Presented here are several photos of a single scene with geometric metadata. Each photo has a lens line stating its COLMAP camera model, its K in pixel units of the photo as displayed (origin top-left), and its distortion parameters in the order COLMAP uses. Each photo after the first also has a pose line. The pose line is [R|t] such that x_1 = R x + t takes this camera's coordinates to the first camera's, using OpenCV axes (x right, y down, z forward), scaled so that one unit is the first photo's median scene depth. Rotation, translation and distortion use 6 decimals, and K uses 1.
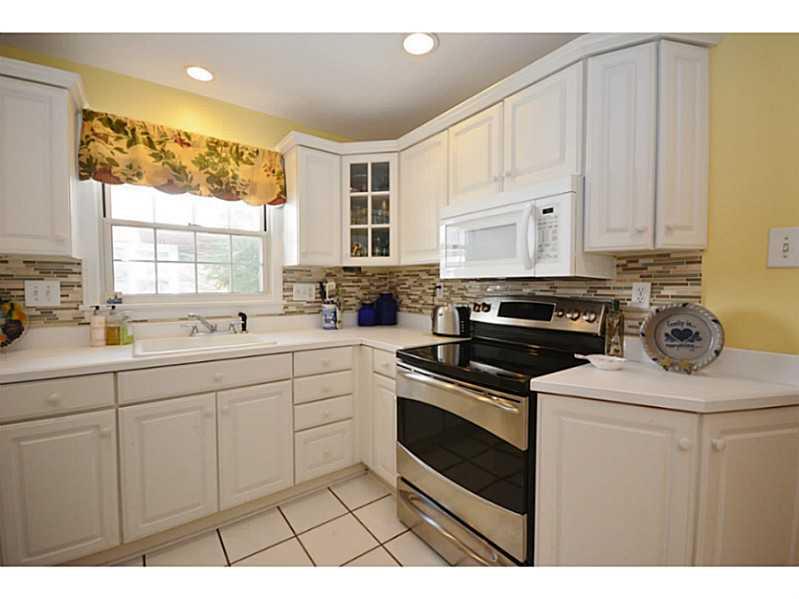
lens RADIAL K [[348.1, 0, 399.5], [0, 348.1, 299.5], [0, 0, 1]] dist [-0.002000, -0.000446]
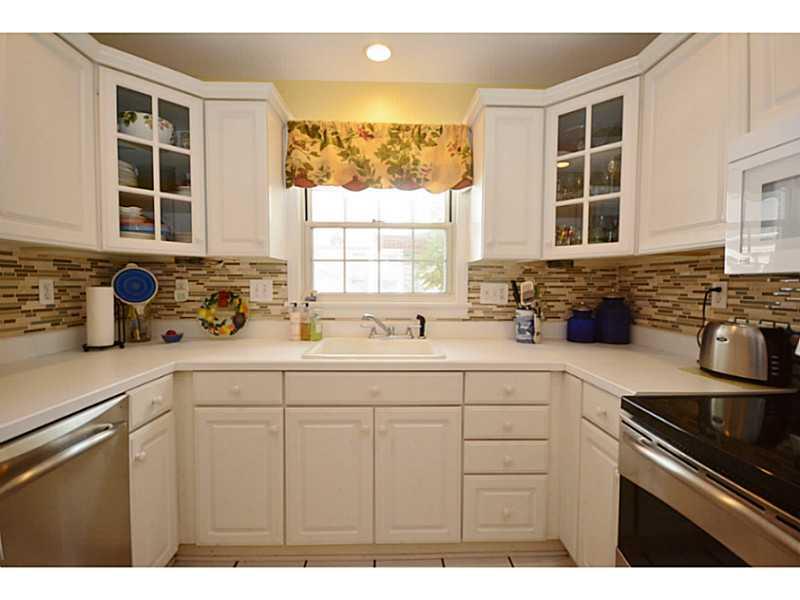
lens RADIAL K [[348.5, 0, 400.0], [0, 348.5, 300.0], [0, 0, 1]] dist [-0.002000, -0.000446]
pose [[0.820326, 0.030463, -0.571085, 0.012434], [-0.029448, 0.999506, 0.011016, -0.010431], [0.571138, 0.007781, 0.820817, 0.250927]]
